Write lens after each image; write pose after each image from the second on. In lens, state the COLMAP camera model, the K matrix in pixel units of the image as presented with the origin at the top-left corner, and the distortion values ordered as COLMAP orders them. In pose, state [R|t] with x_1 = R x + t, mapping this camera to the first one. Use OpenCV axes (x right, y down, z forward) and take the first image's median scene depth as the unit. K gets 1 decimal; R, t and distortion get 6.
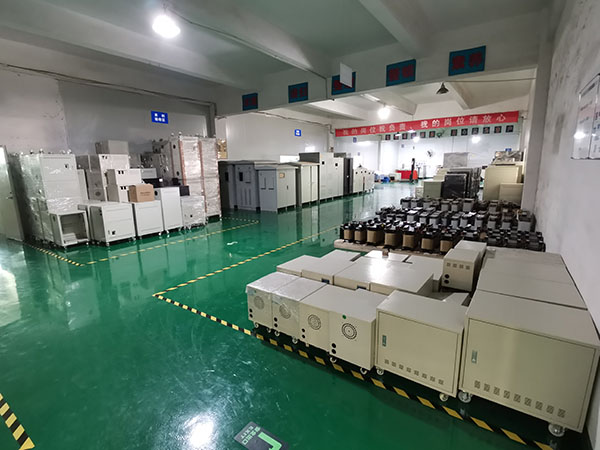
lens RADIAL K [[300.6, 0, 298.9], [0, 300.6, 224.4], [0, 0, 1]] dist [-0.005997, -0.002400]
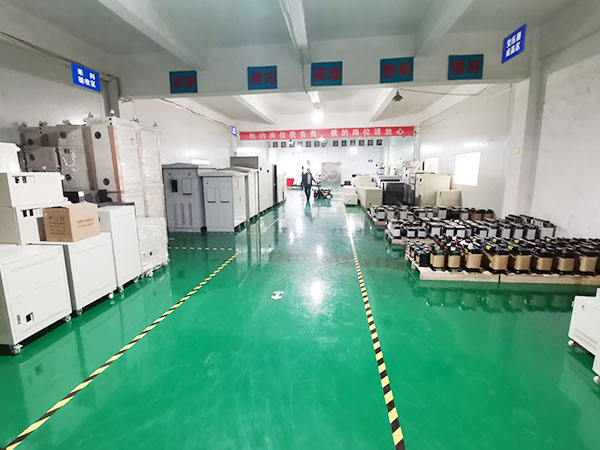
lens RADIAL K [[300.6, 0, 298.0], [0, 300.6, 225.5], [0, 0, 1]] dist [-0.005997, -0.002400]
pose [[0.893565, -0.066454, 0.443989, -0.259841], [0.075985, 0.997102, -0.003685, -0.042768], [-0.442458, 0.037029, 0.896025, 0.247907]]
